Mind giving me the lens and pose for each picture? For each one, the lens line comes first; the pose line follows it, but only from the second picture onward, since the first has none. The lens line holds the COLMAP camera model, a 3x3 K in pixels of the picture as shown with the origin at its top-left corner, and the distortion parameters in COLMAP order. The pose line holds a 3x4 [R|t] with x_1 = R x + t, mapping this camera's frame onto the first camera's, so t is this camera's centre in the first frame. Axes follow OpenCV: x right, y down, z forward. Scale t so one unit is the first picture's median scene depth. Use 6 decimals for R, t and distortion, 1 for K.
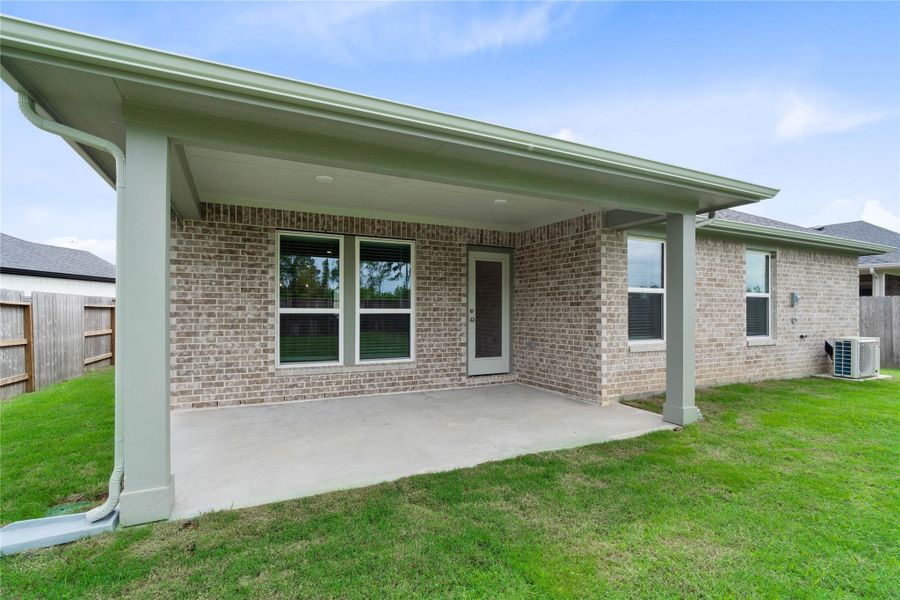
lens RADIAL K [[431.7, 0, 446.1], [0, 431.7, 296.2], [0, 0, 1]] dist [-0.005224, 0.000001]
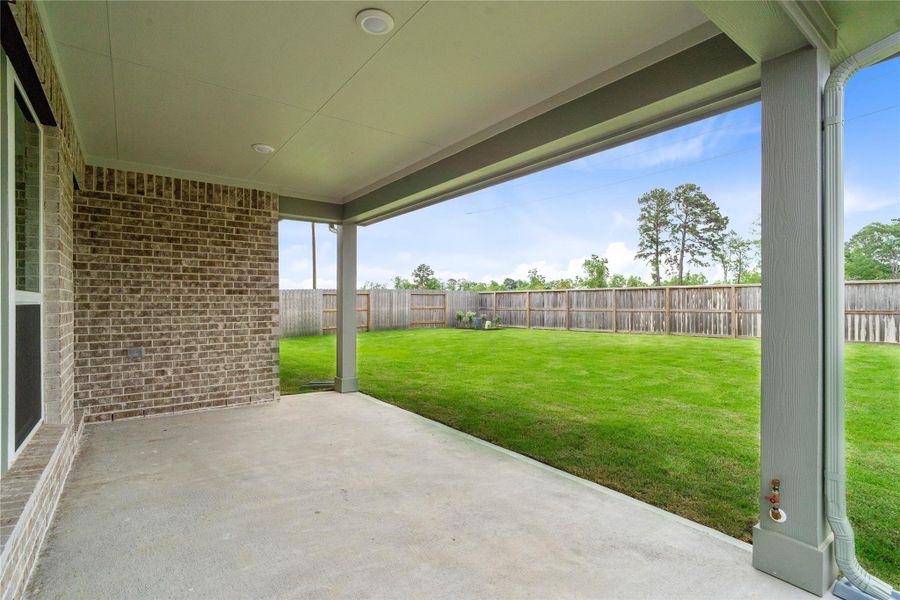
lens RADIAL K [[431.7, 0, 446.1], [0, 431.7, 296.2], [0, 0, 1]] dist [-0.005224, 0.000001]
pose [[-0.178317, 0.016156, 0.983841, -0.539571], [-0.031621, 0.999255, -0.022140, 0.029228], [-0.983465, -0.035058, -0.177673, 0.697452]]
